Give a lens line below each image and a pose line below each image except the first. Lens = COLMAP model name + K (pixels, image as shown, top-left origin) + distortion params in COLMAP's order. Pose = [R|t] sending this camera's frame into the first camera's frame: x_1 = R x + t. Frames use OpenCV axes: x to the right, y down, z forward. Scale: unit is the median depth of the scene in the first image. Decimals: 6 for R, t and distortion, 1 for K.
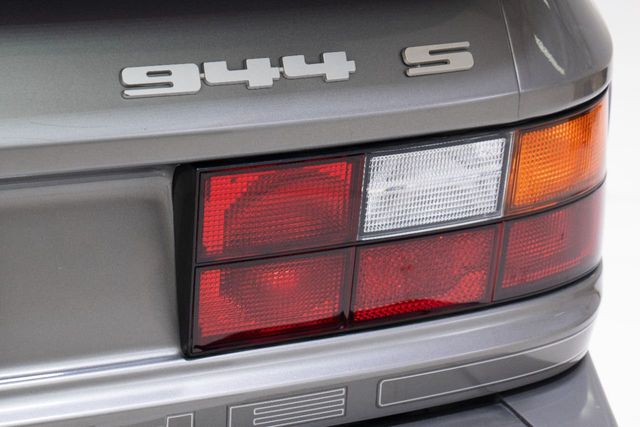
lens RADIAL K [[1869.1, 0, 321.7], [0, 1869.1, 214.6], [0, 0, 1]] dist [0.263415, 0.000000]
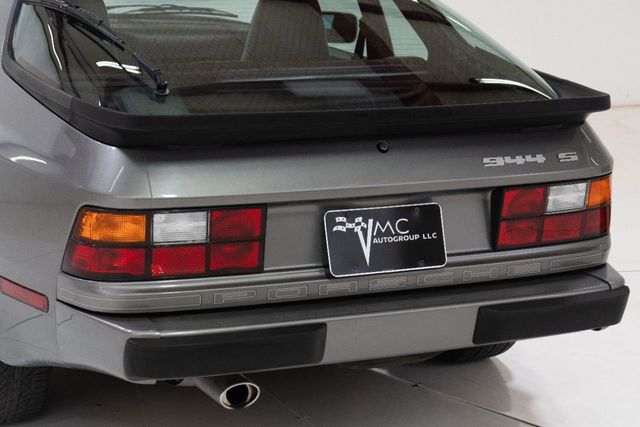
lens RADIAL K [[1482.5, 0, 321.6], [0, 1482.5, 213.7], [0, 0, 1]] dist [0.179572, 0.000000]
pose [[0.996867, -0.020796, 0.076318, -0.569608], [0.030814, 0.990698, -0.132546, 0.347698], [-0.072852, 0.134482, 0.988234, -1.529605]]
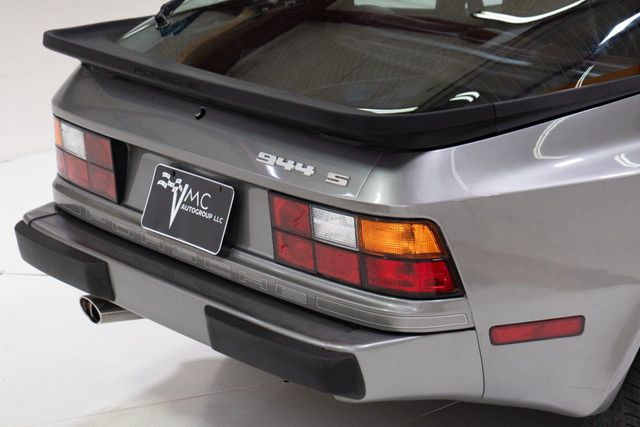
lens RADIAL K [[1869.1, 0, 320.6], [0, 1869.1, 214.5], [0, 0, 1]] dist [0.263415, 0.000000]
pose [[0.323586, 0.213688, -0.921754, 2.577948], [-0.346853, 0.933140, 0.094563, -0.285296], [0.880332, 0.289114, 0.376069, -0.023265]]
